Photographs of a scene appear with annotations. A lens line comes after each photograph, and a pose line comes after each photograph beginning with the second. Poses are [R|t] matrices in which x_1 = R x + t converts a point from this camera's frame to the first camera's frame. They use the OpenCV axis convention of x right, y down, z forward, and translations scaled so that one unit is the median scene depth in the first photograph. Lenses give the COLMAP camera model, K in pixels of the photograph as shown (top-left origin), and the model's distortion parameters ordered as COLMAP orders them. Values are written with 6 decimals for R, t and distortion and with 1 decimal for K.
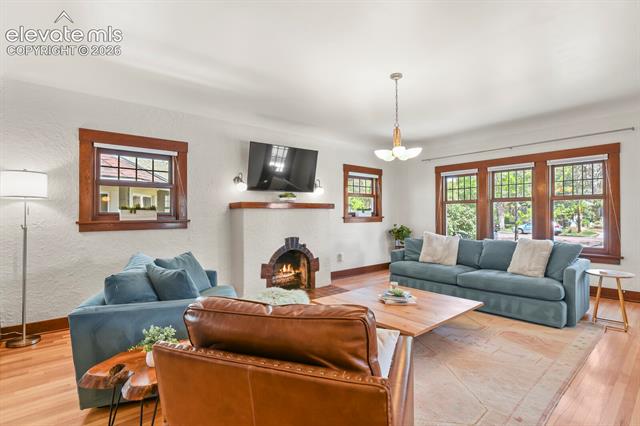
lens RADIAL K [[310.1, 0, 324.2], [0, 310.1, 213.1], [0, 0, 1]] dist [-0.003376, -0.000485]
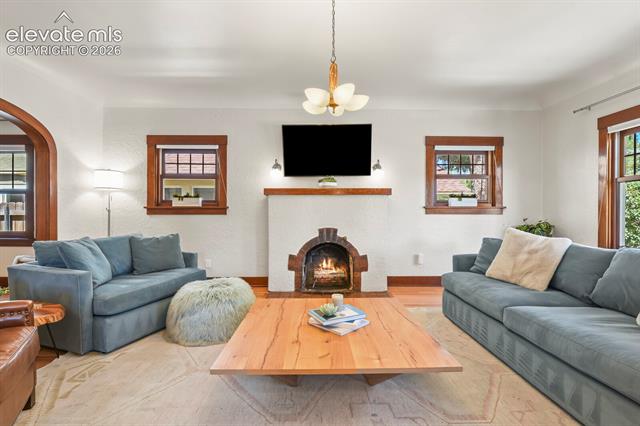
lens RADIAL K [[310.1, 0, 324.2], [0, 310.1, 213.1], [0, 0, 1]] dist [-0.003376, -0.000485]
pose [[0.774204, 0.008396, -0.632881, 0.436093], [-0.003317, 0.999952, 0.009208, 0.028133], [0.632928, -0.005029, 0.774195, 0.322101]]
